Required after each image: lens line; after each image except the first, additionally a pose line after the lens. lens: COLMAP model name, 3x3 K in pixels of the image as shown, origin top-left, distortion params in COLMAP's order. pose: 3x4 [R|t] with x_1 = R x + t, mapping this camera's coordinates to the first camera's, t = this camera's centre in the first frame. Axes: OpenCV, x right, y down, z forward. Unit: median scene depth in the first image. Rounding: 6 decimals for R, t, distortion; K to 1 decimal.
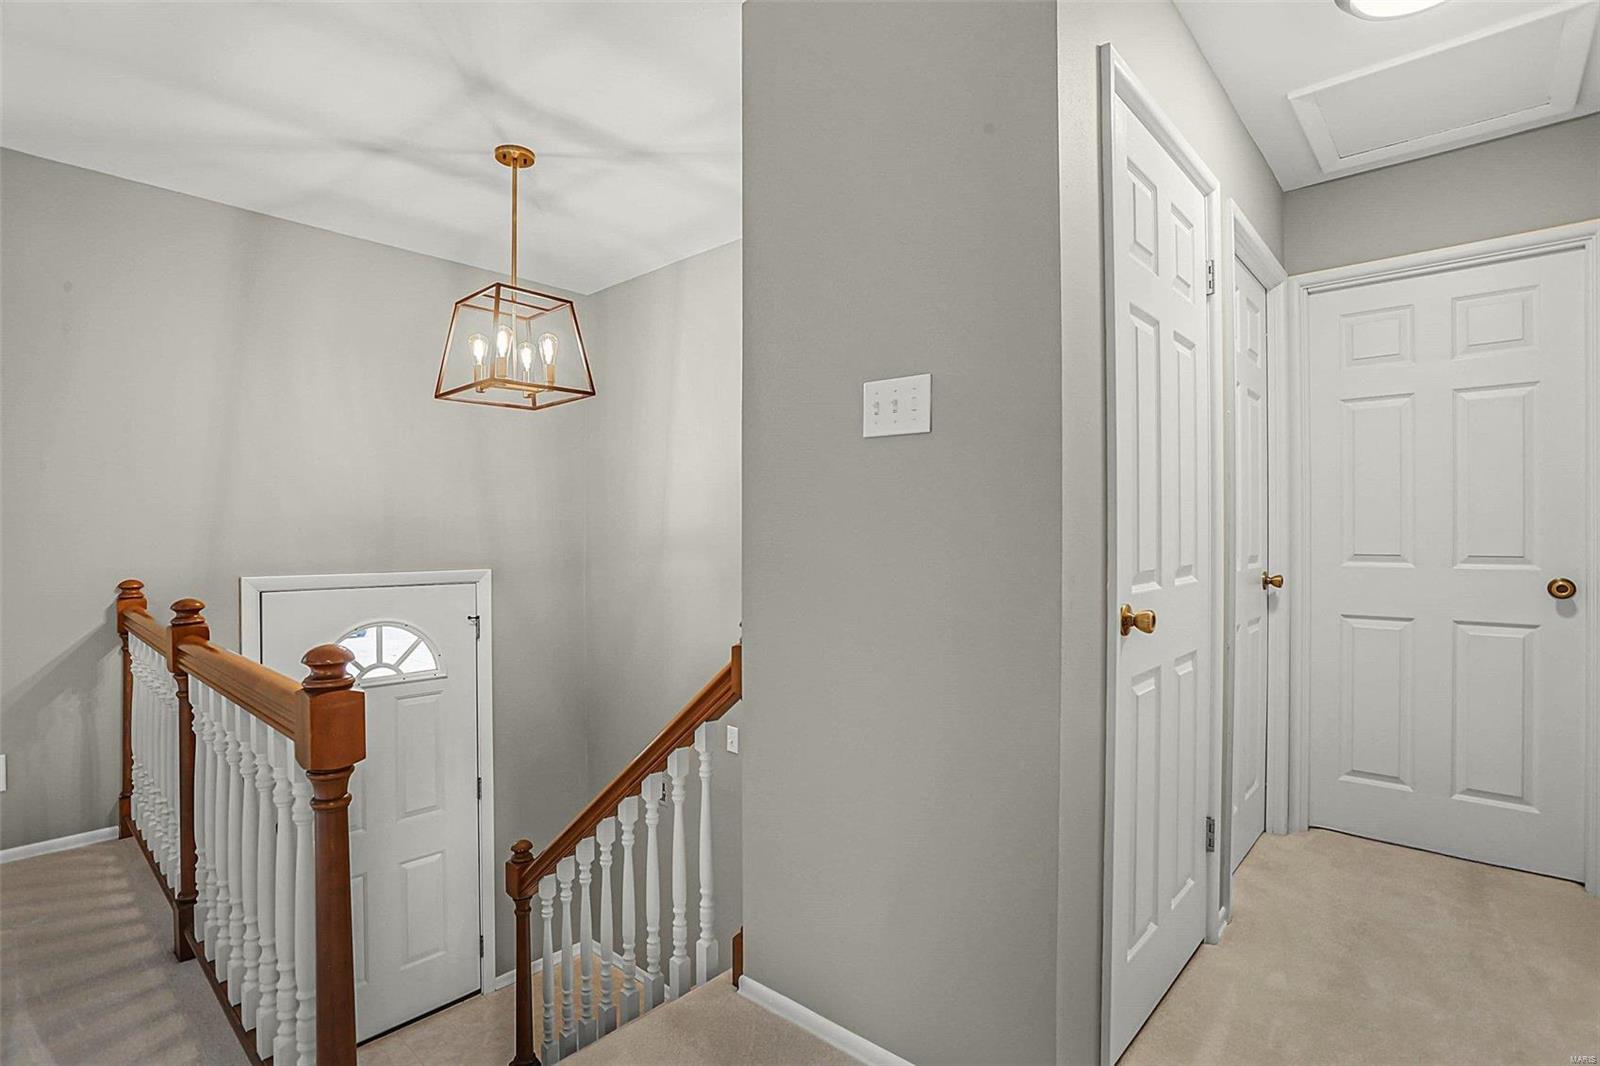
lens RADIAL K [[775.2, 0, 790.3], [0, 775.2, 532.1], [0, 0, 1]] dist [-0.064119, 0.021106]
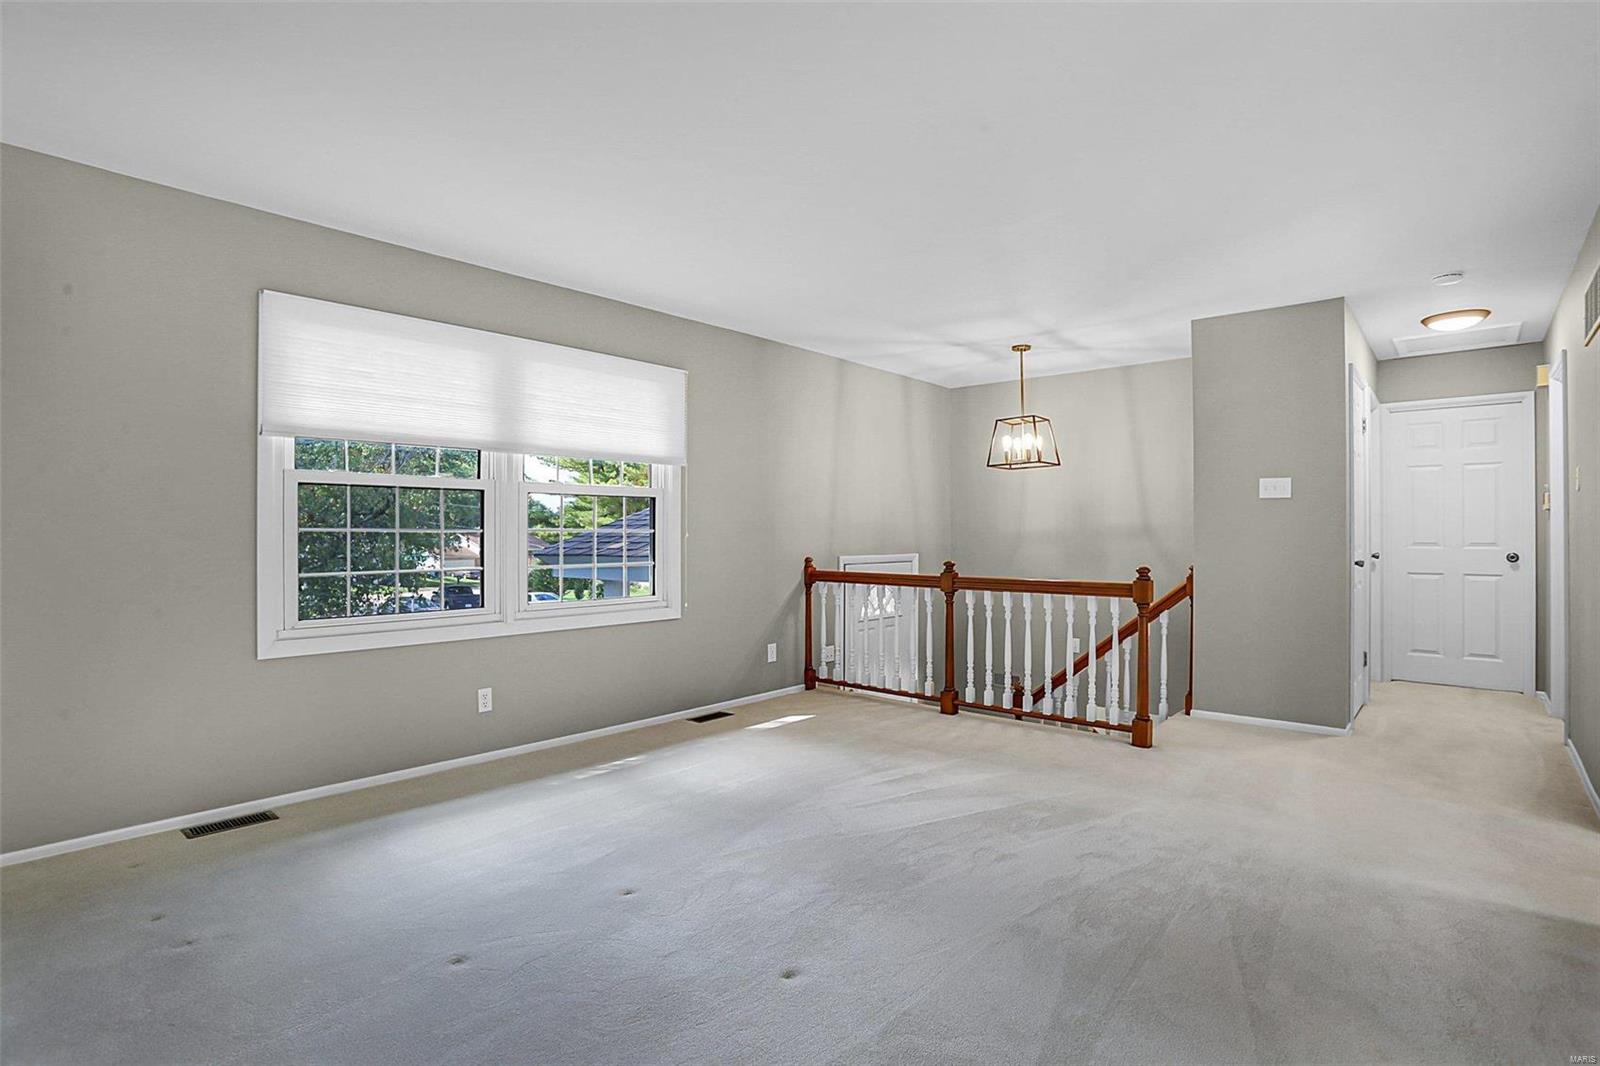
lens RADIAL K [[775.2, 0, 798.4], [0, 775.2, 530.7], [0, 0, 1]] dist [-0.064119, 0.021106]
pose [[0.999922, -0.001578, 0.012389, -1.063430], [0.001606, 0.999996, -0.002233, -0.000724], [-0.012386, 0.002253, 0.999921, -1.137133]]
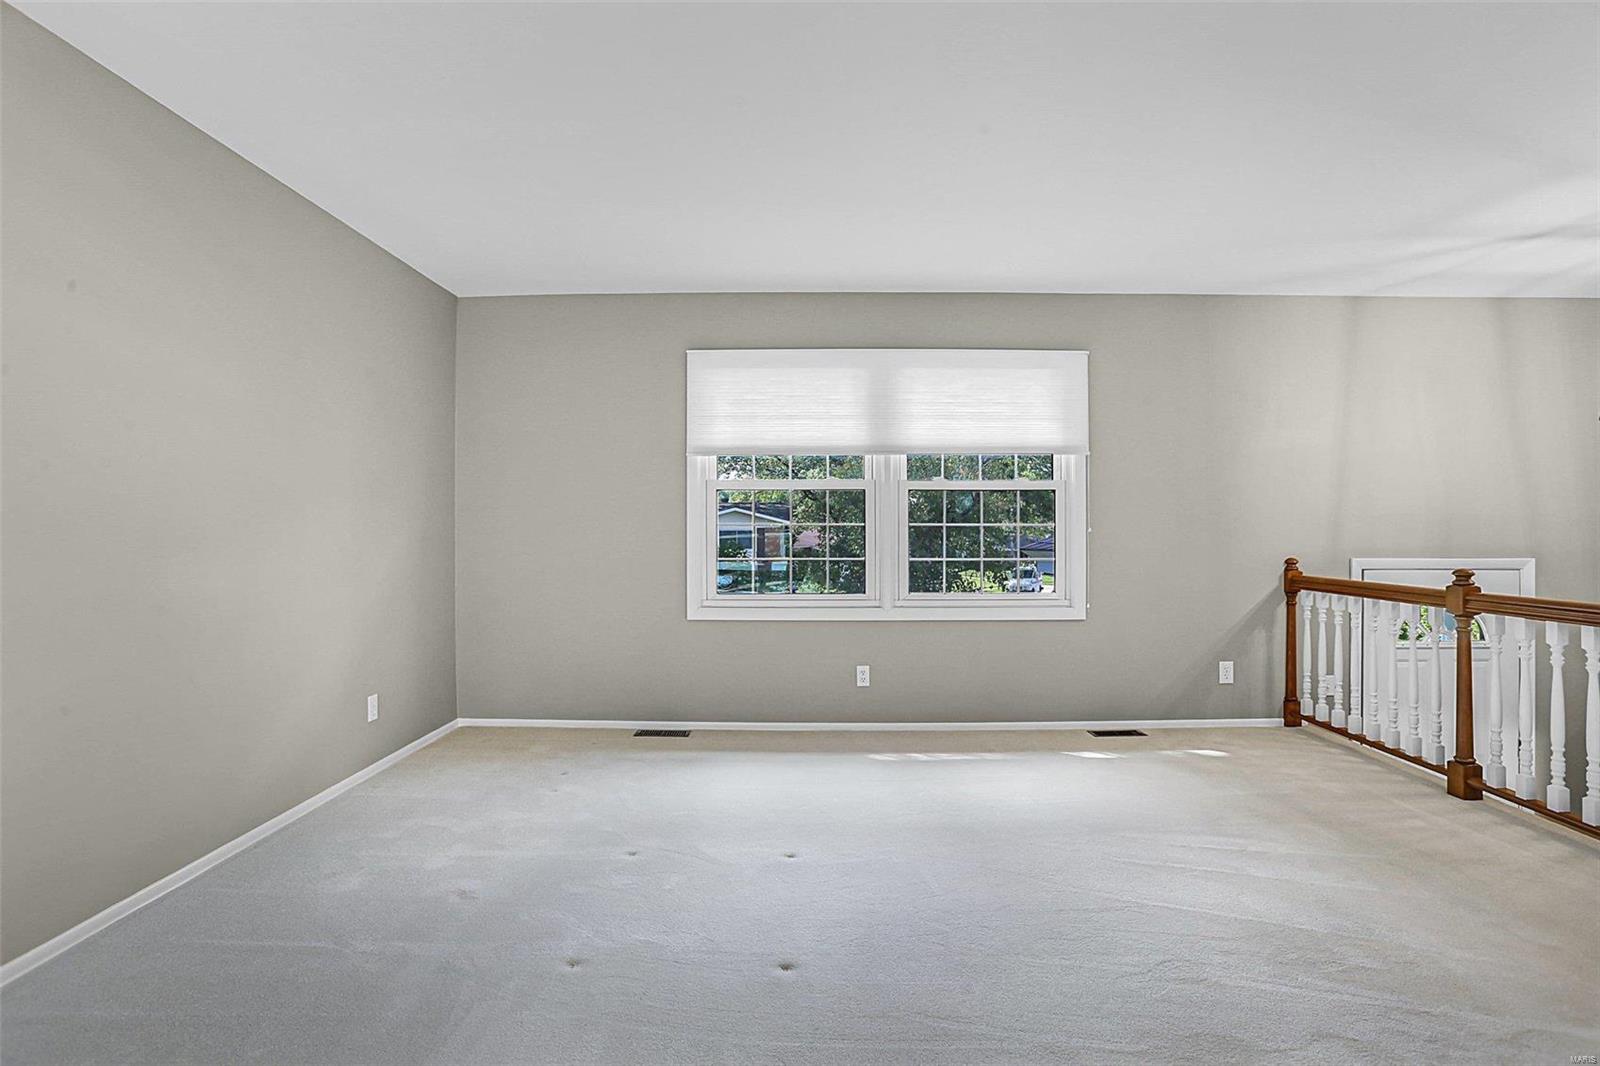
lens RADIAL K [[775.2, 0, 799.5], [0, 775.2, 521.9], [0, 0, 1]] dist [-0.064119, 0.021106]
pose [[0.667791, -0.007247, -0.744314, -0.464668], [0.001710, 0.999965, -0.008202, 0.001368], [0.744347, 0.004205, 0.667780, -0.868421]]
